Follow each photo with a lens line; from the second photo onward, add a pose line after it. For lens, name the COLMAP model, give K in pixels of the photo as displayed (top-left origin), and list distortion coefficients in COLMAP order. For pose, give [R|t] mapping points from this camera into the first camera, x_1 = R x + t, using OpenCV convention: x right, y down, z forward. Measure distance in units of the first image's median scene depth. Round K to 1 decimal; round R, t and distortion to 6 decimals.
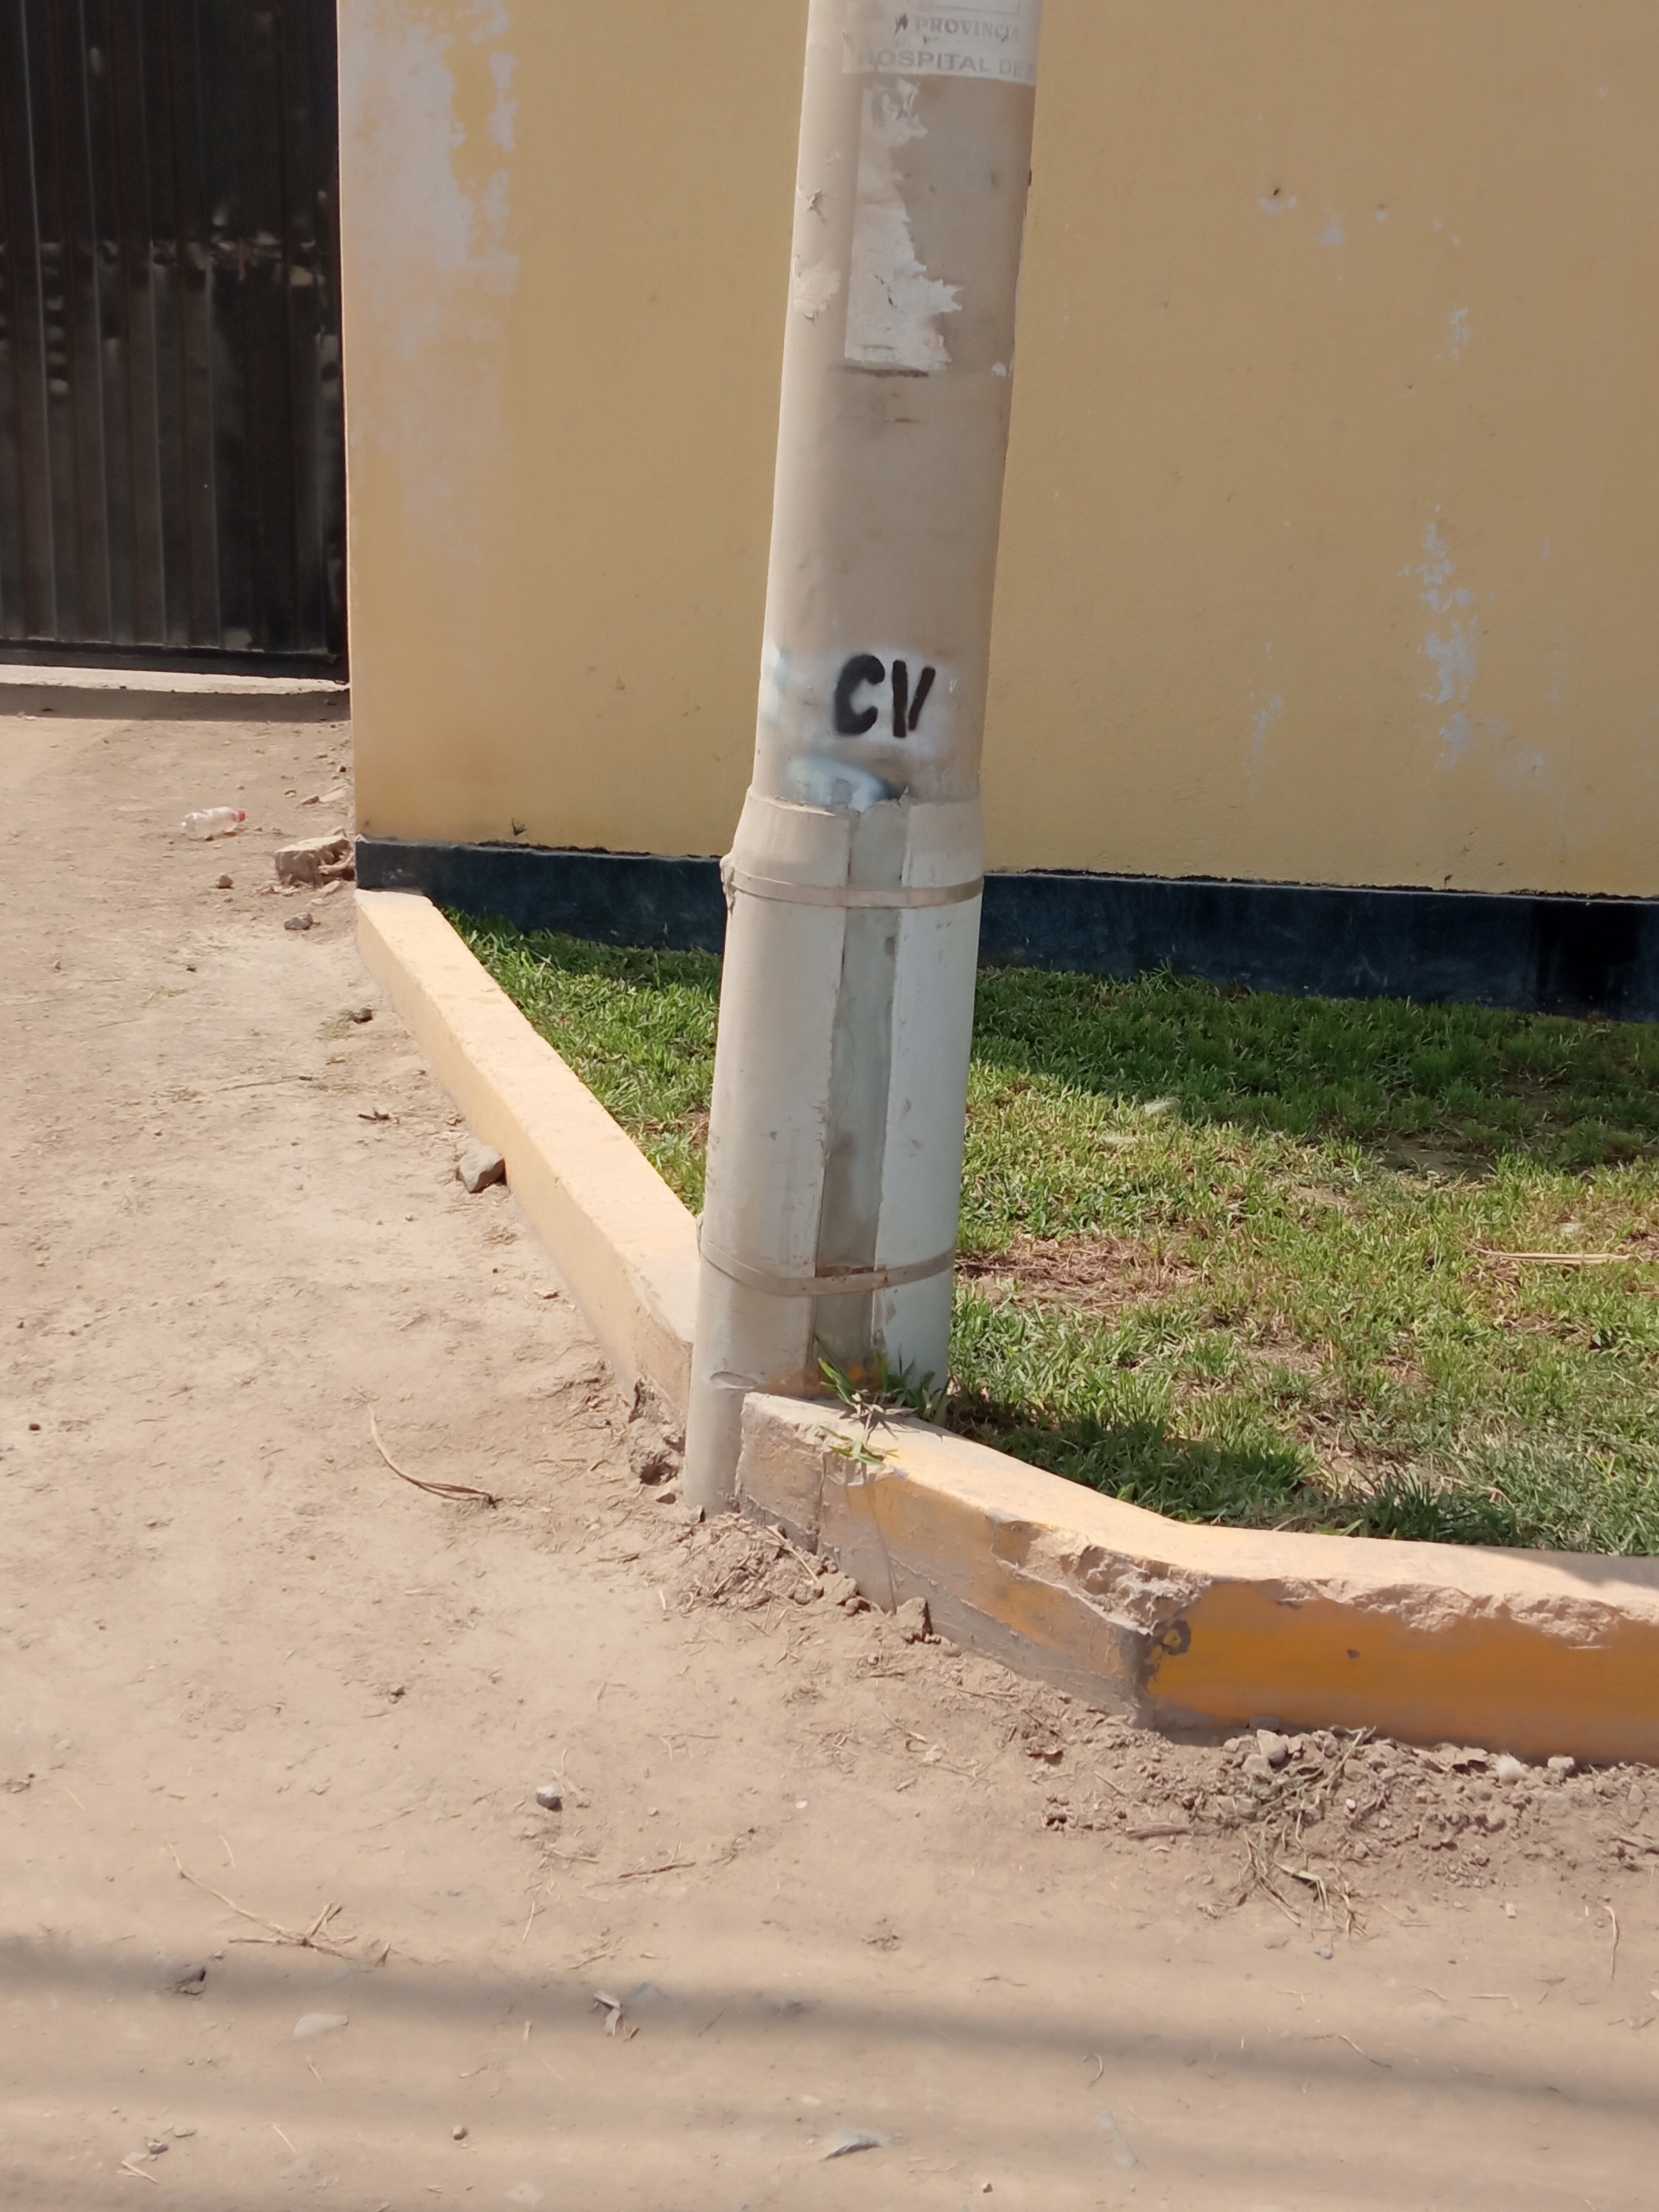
lens RADIAL K [[2698.6, 0, 829.5], [0, 2698.6, 1106.0], [0, 0, 1]] dist [0.083693, -0.063661]
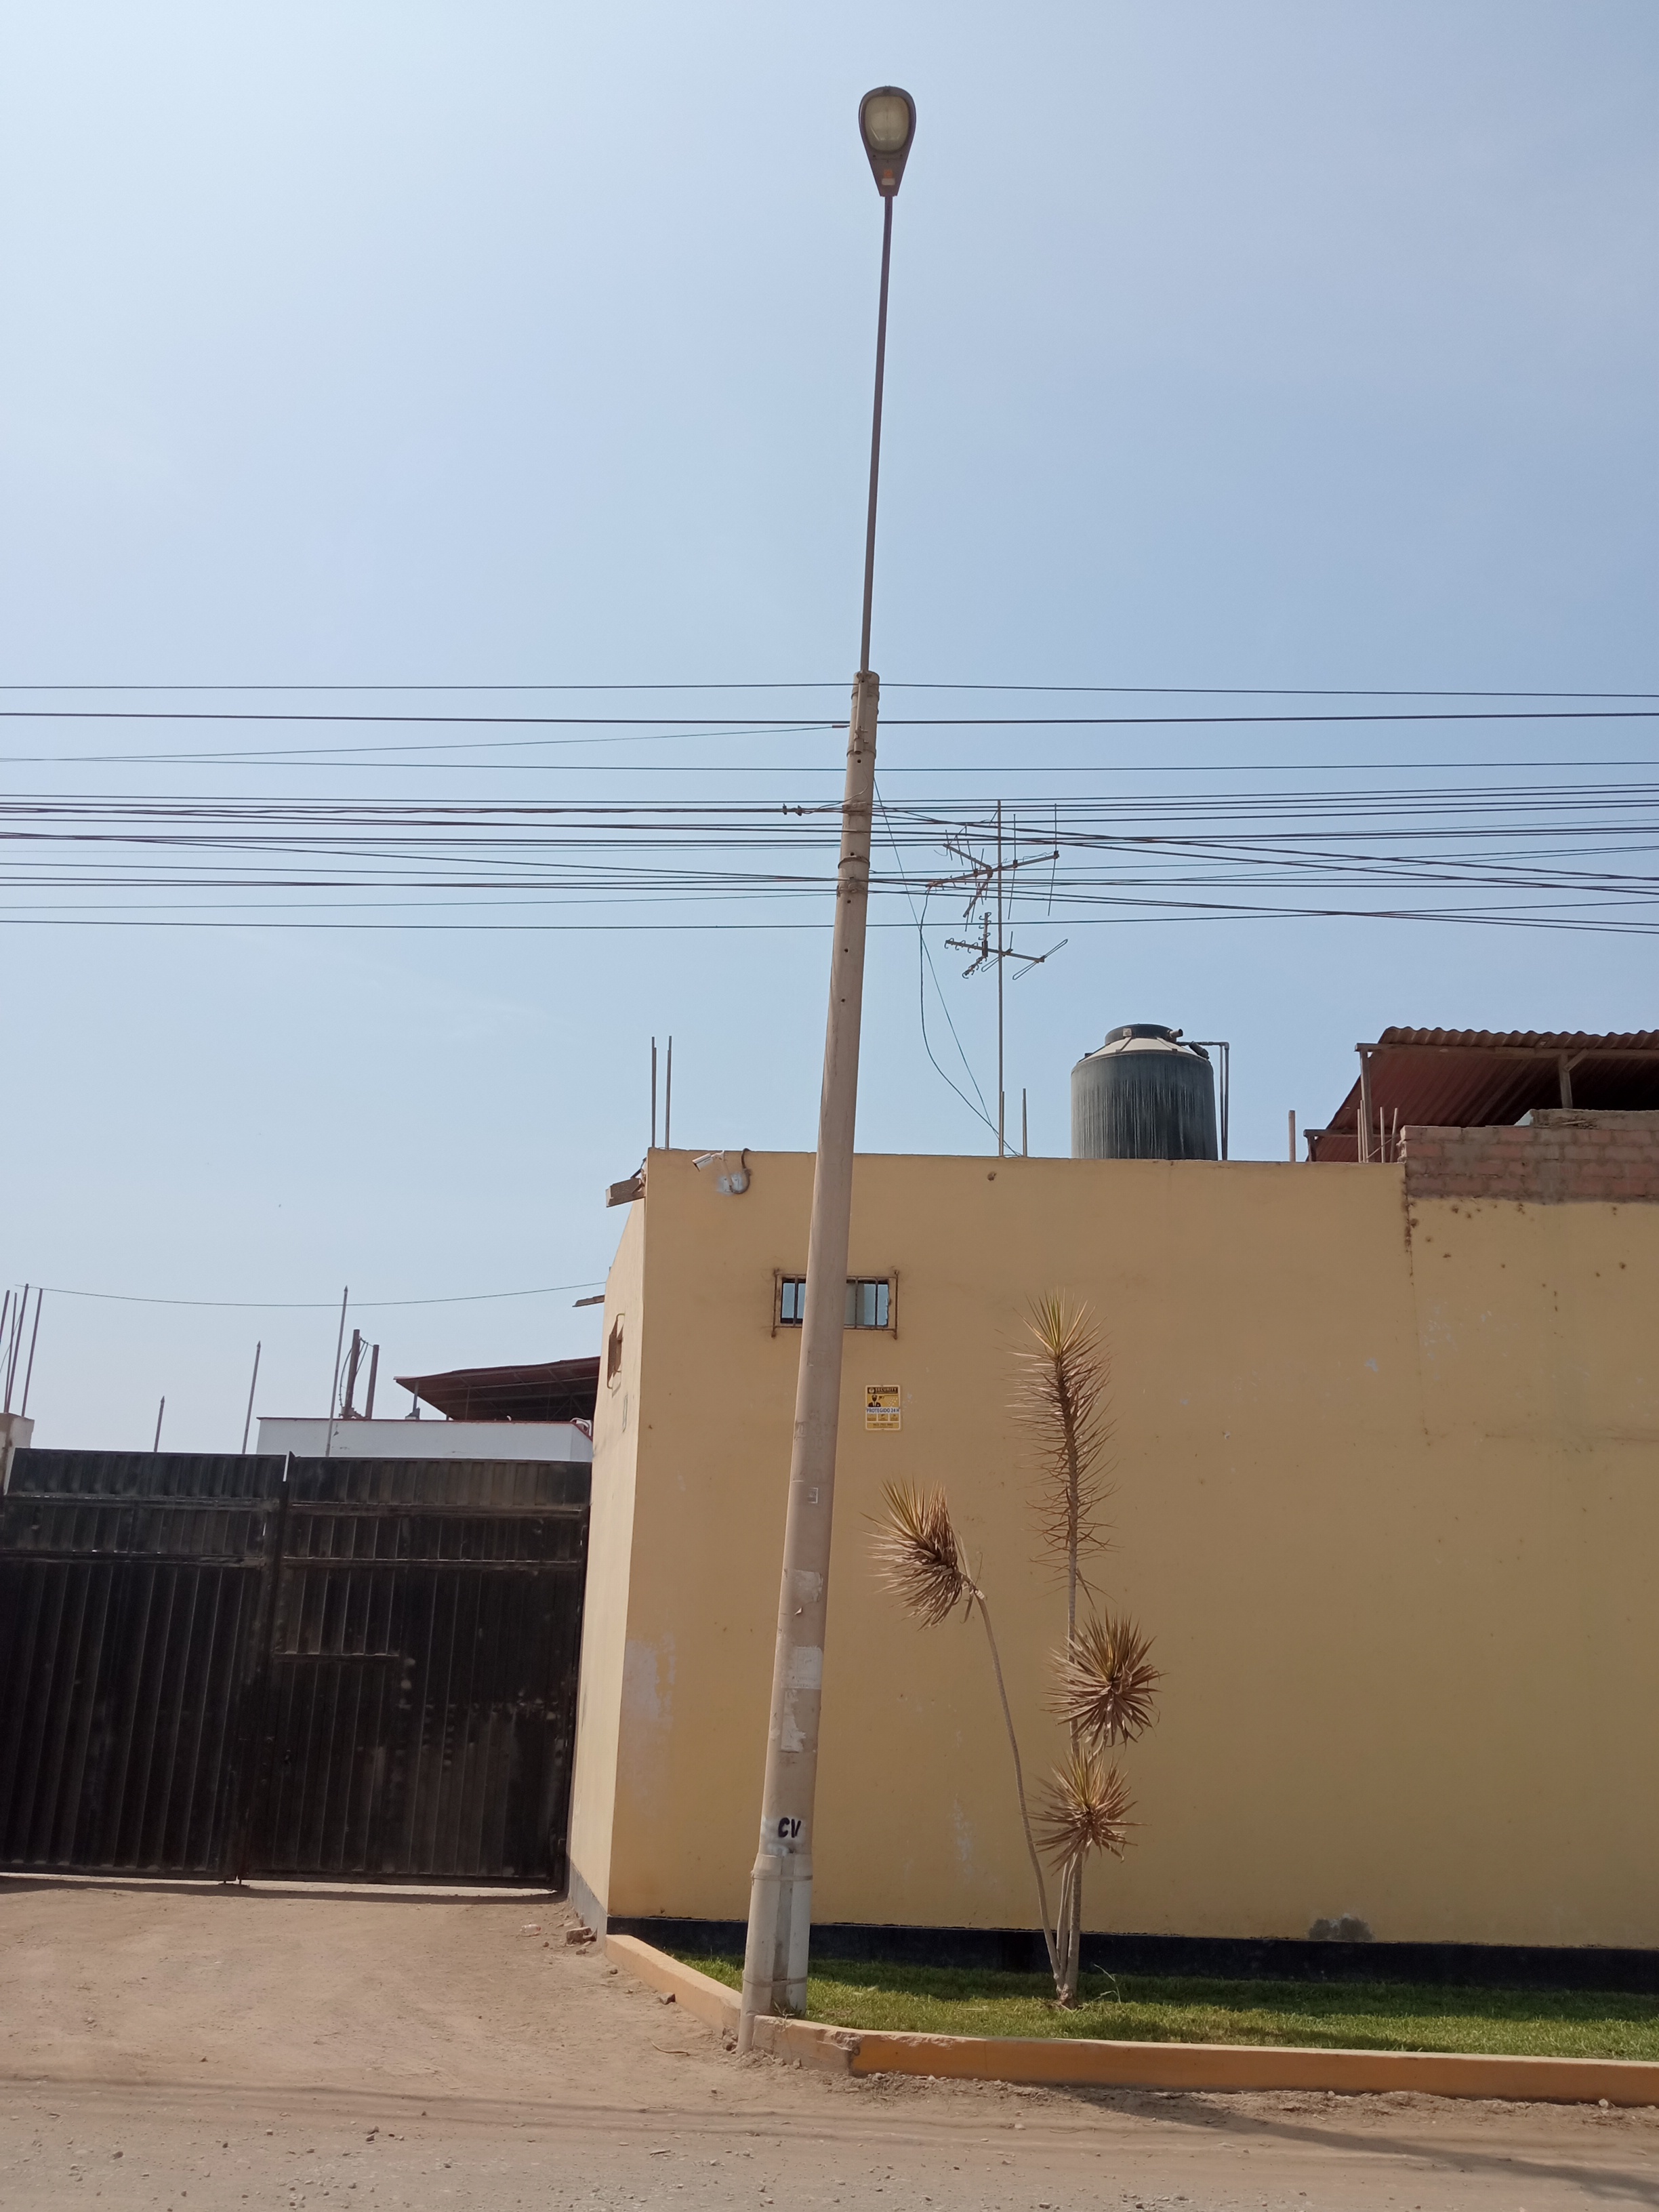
lens RADIAL K [[1764.2, 0, 854.6], [0, 1764.2, 1100.2], [0, 0, 1]] dist [0.040496, -0.004996]
pose [[0.997836, 0.015927, 0.063795, -0.074388], [0.023820, 0.816761, -0.576485, 0.529205], [-0.061287, 0.576757, 0.814614, -1.966768]]
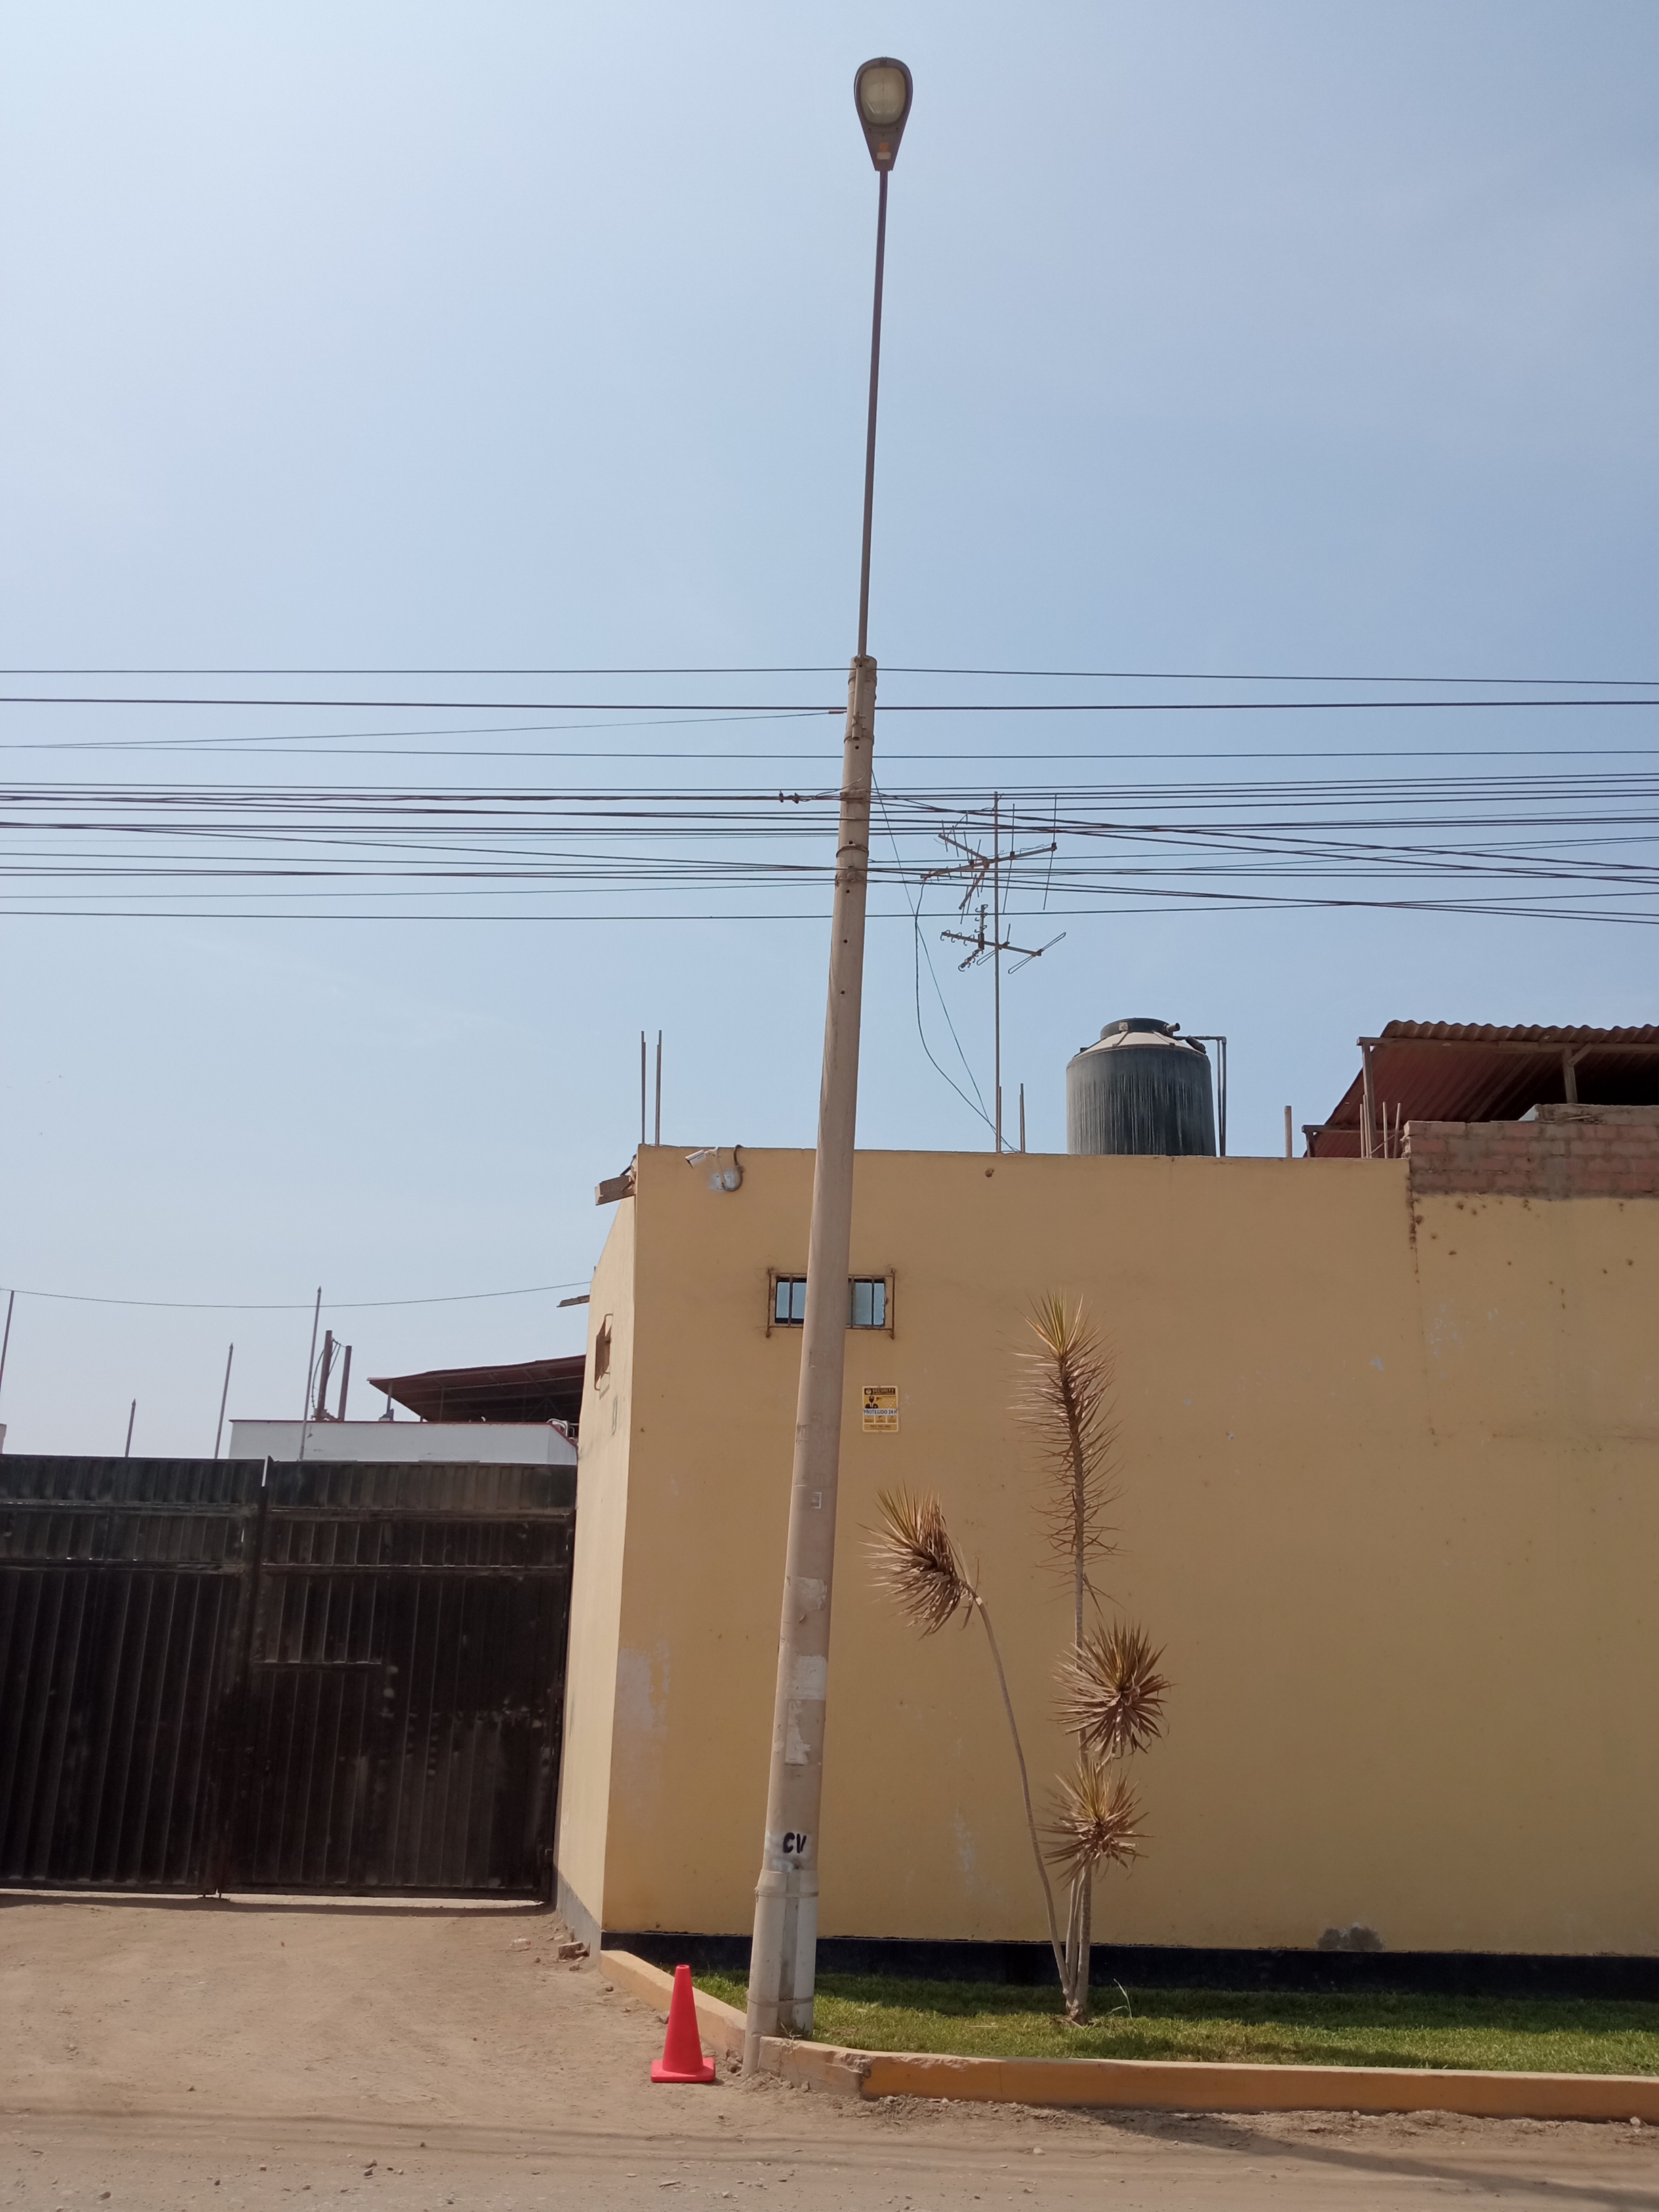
lens RADIAL K [[1766.1, 0, 850.3], [0, 1766.1, 1104.9], [0, 0, 1]] dist [0.034900, -0.001085]
pose [[0.996825, 0.014710, 0.078256, -0.124218], [0.032934, 0.818622, -0.573388, 0.487809], [-0.072497, 0.574144, 0.815538, -1.893061]]
